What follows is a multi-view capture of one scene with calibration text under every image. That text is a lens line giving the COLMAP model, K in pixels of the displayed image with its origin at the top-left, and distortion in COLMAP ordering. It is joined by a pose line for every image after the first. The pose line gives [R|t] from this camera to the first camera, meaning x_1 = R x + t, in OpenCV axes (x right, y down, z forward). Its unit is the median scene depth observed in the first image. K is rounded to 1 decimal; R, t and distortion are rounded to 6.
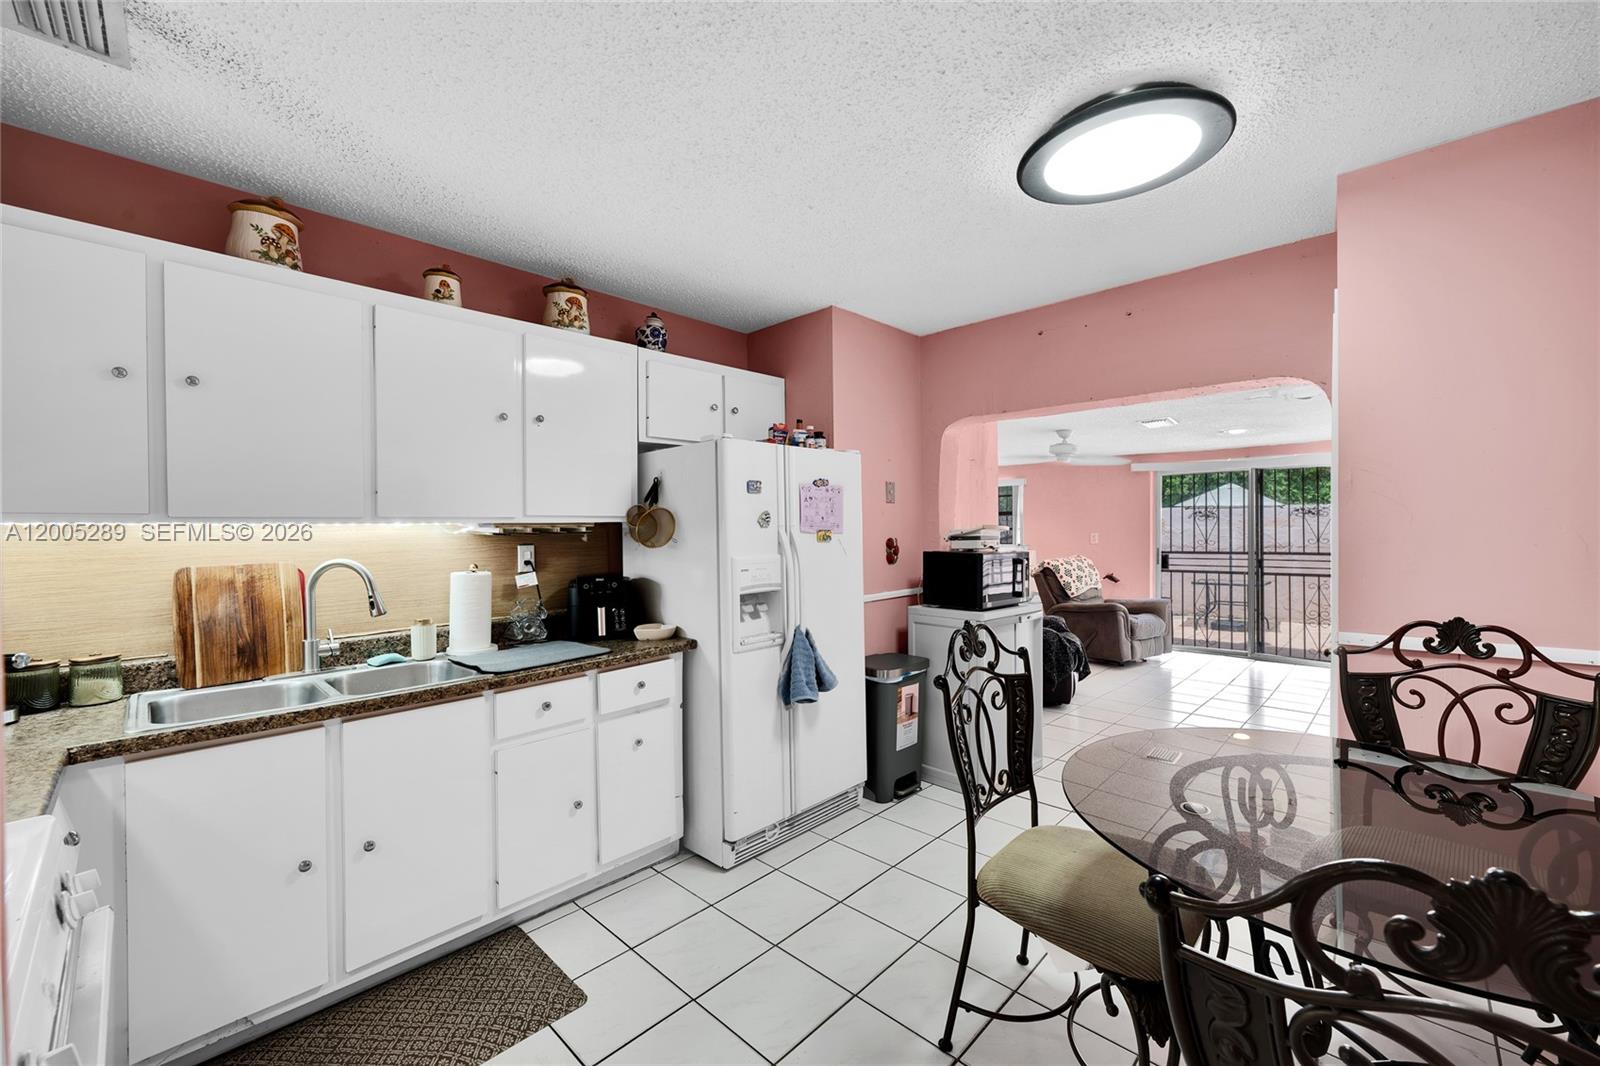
lens RADIAL K [[641.8, 0, 789.9], [0, 641.8, 518.0], [0, 0, 1]] dist [-0.000401, 0.001112]
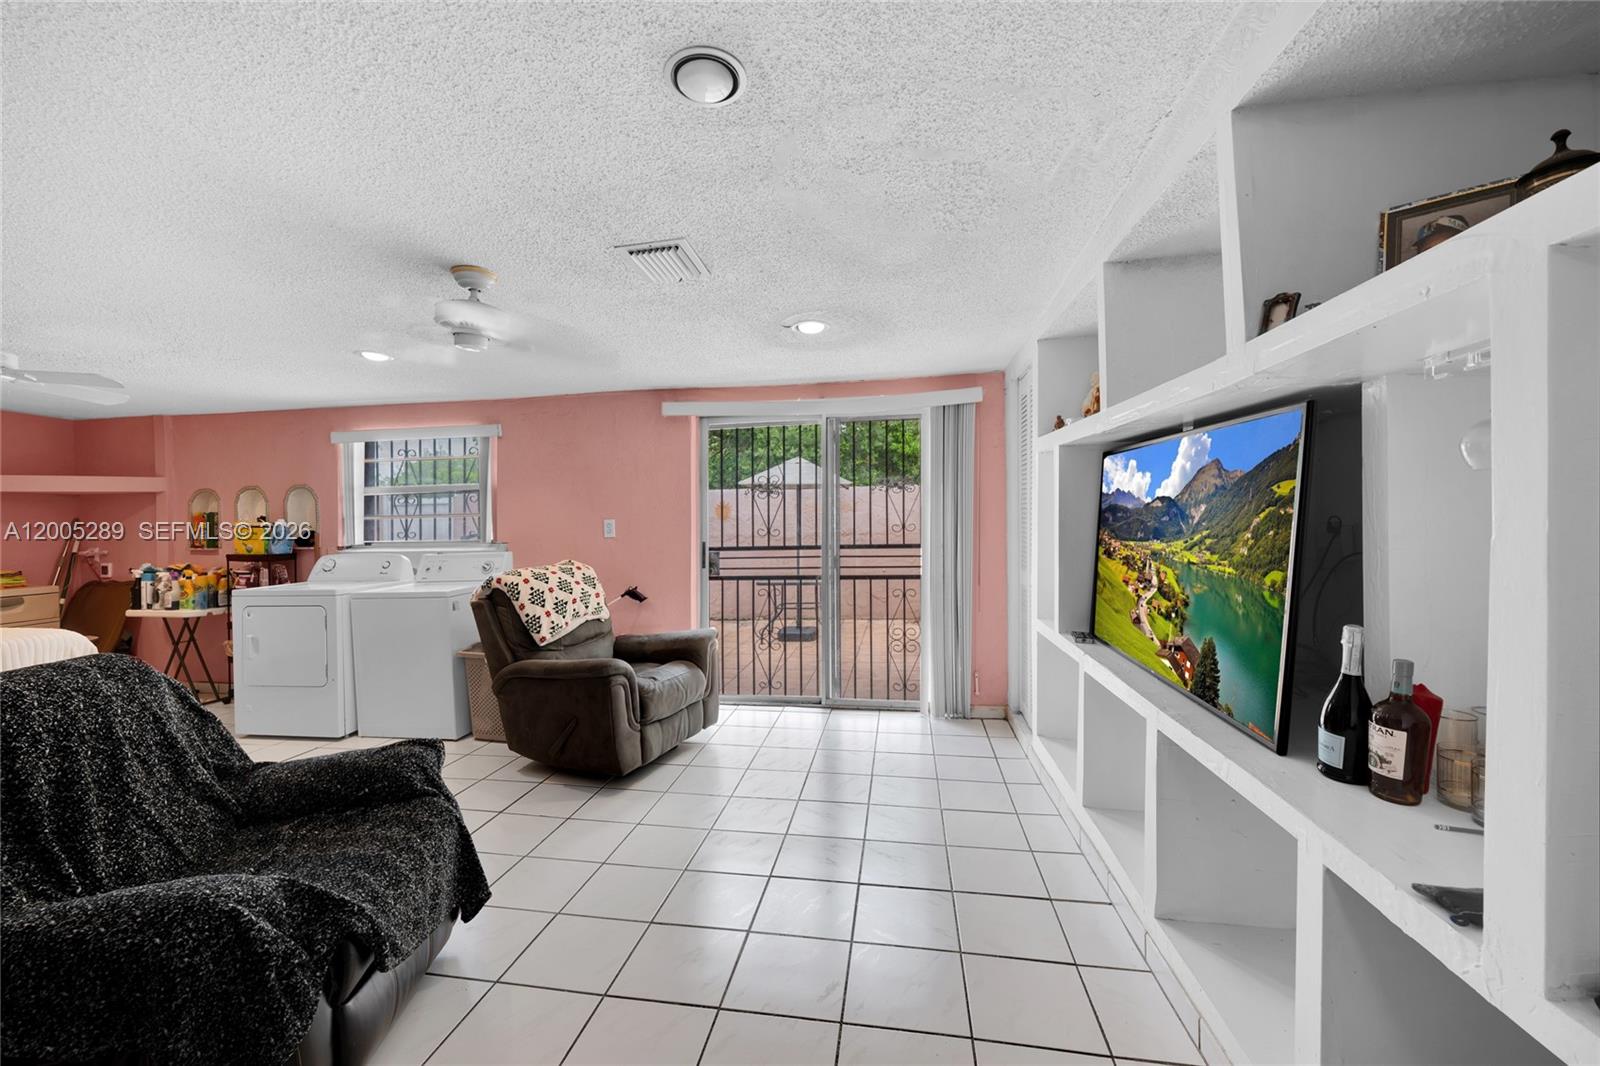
lens RADIAL K [[641.8, 0, 793.8], [0, 641.8, 531.0], [0, 0, 1]] dist [-0.000401, 0.001112]
pose [[0.825230, -0.015880, 0.564573, 0.313154], [-0.001394, 0.999544, 0.030153, 0.017241], [-0.564795, -0.025670, 0.824832, 0.464485]]
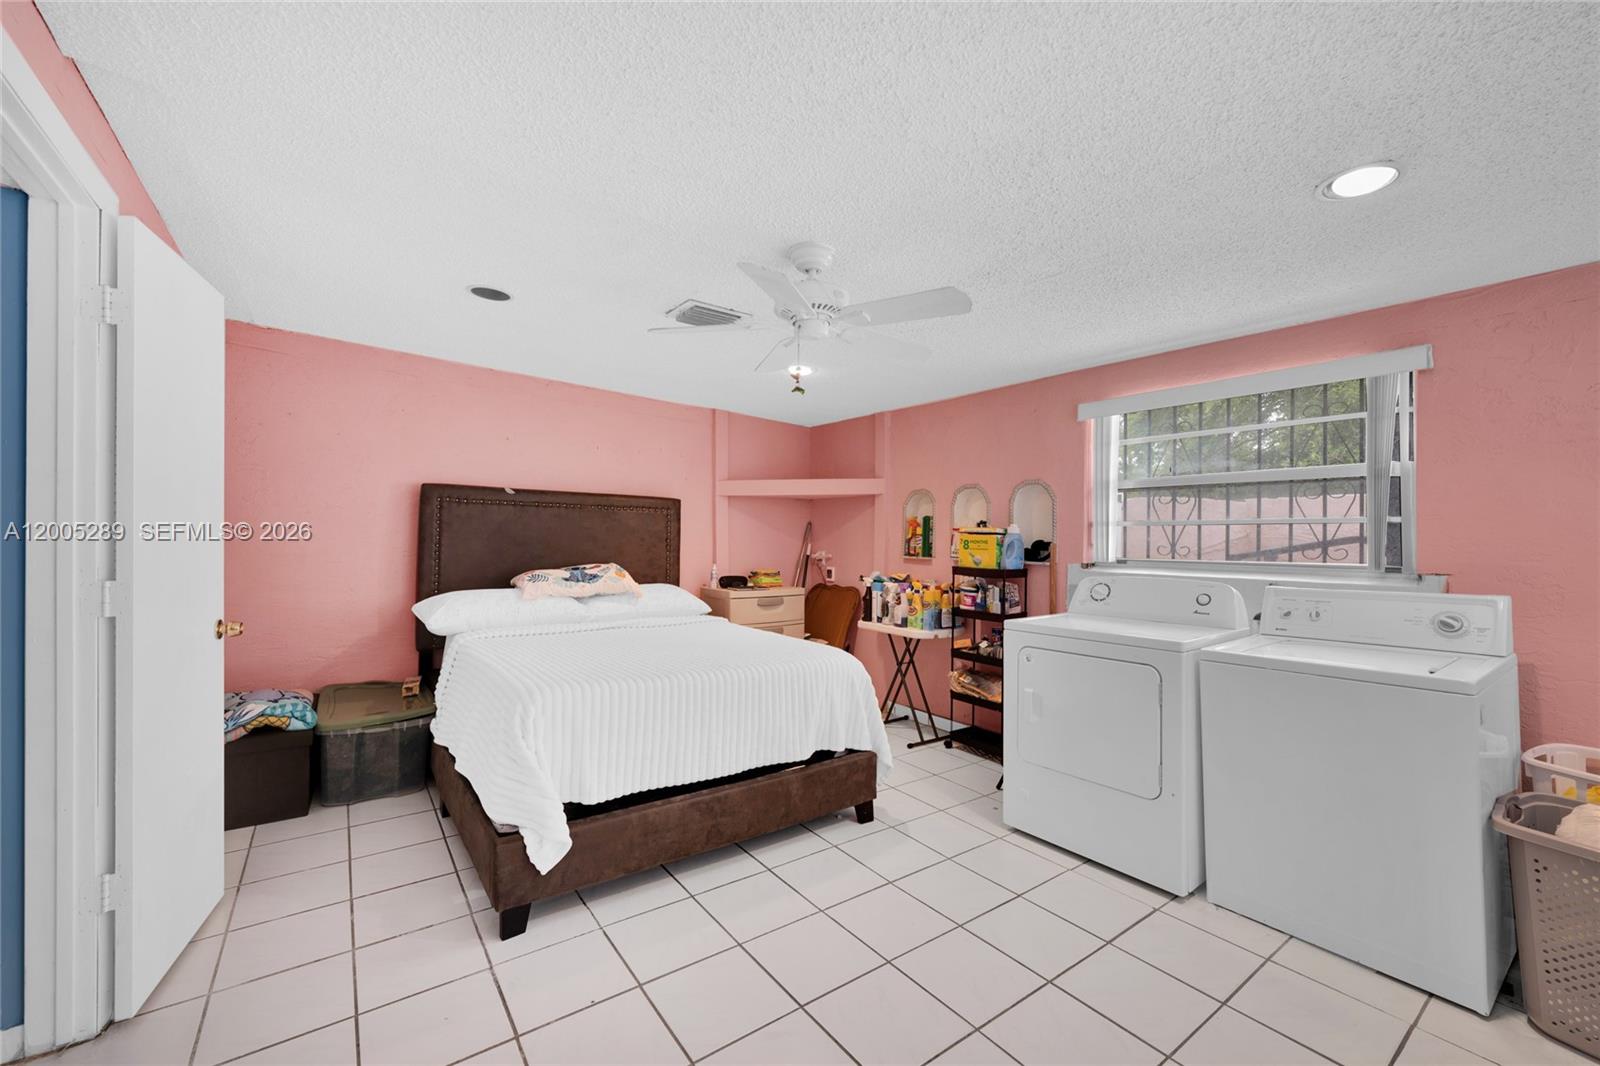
lens RADIAL K [[641.8, 0, 764.3], [0, 641.8, 543.8], [0, 0, 1]] dist [-0.000401, 0.001112]
pose [[0.975515, 0.020031, -0.219020, 0.161343], [-0.013060, 0.999362, 0.033229, 0.027452], [0.219546, -0.029555, 0.975154, 0.785791]]
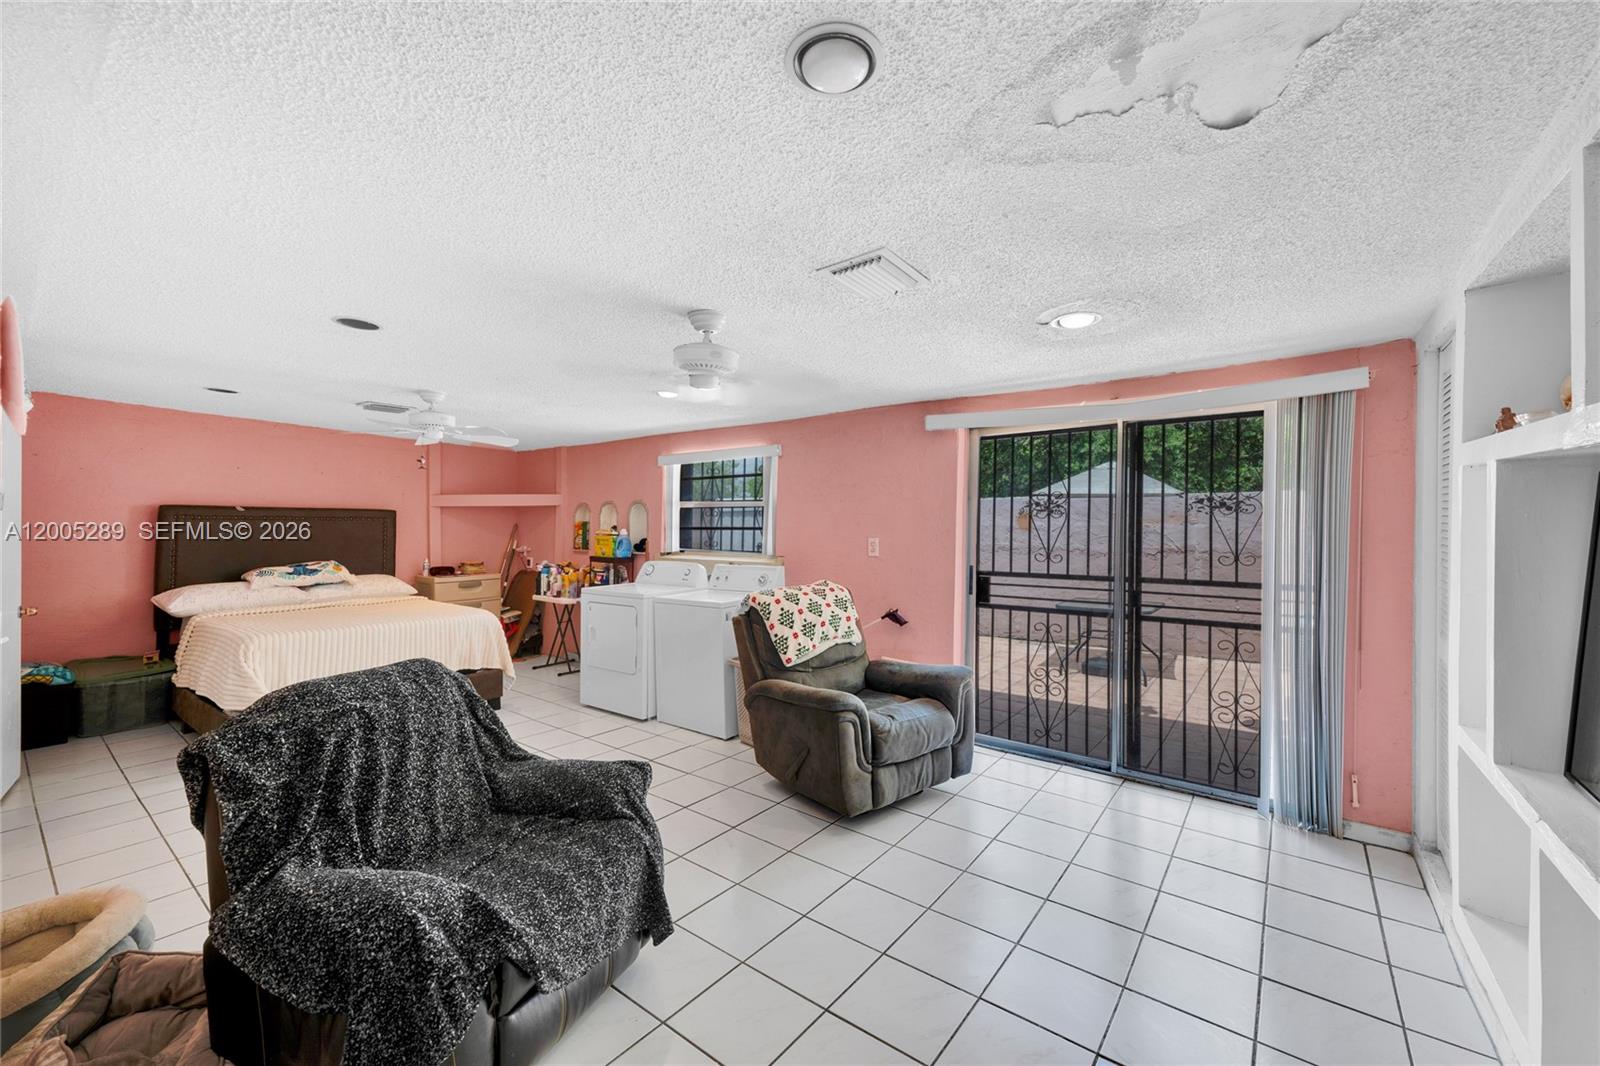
lens RADIAL K [[641.8, 0, 786.3], [0, 641.8, 524.2], [0, 0, 1]] dist [-0.000401, 0.001112]
pose [[0.995252, 0.007056, 0.097074, 0.380030], [-0.009439, 0.999665, 0.024118, -0.002964], [-0.096871, -0.024920, 0.994985, 0.482466]]
